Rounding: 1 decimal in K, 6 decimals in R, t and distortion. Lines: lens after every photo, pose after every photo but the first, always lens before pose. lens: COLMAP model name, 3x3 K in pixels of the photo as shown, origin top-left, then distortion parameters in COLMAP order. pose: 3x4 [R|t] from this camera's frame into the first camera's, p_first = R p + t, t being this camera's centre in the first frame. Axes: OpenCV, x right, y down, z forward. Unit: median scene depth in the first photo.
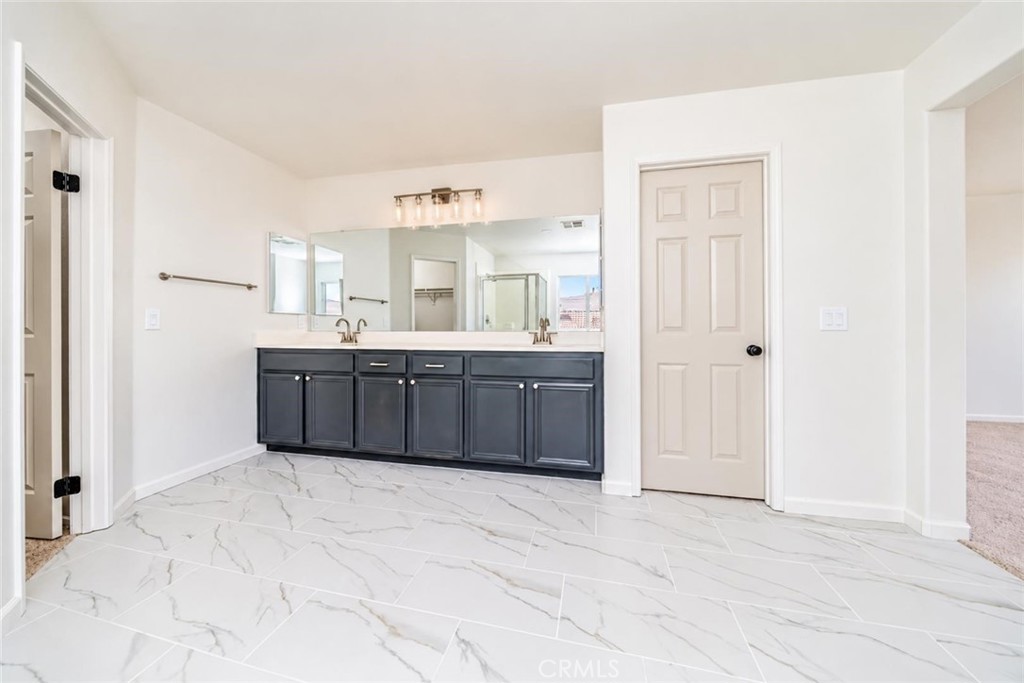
lens RADIAL K [[347.2, 0, 510.7], [0, 347.2, 327.0], [0, 0, 1]] dist [0.002620, -0.000046]
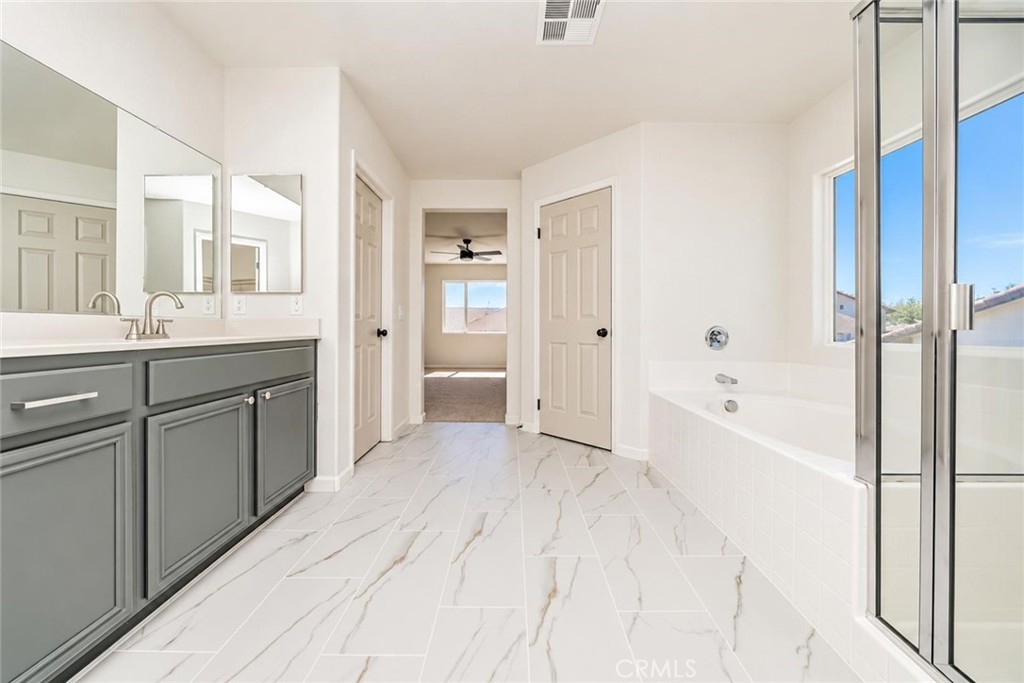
lens RADIAL K [[347.2, 0, 516.6], [0, 347.2, 331.2], [0, 0, 1]] dist [0.002620, -0.000046]
pose [[-0.249509, -0.004285, 0.968363, -0.778974], [0.002375, 0.999984, 0.005037, 0.053321], [-0.968369, 0.003557, -0.249495, 0.812263]]
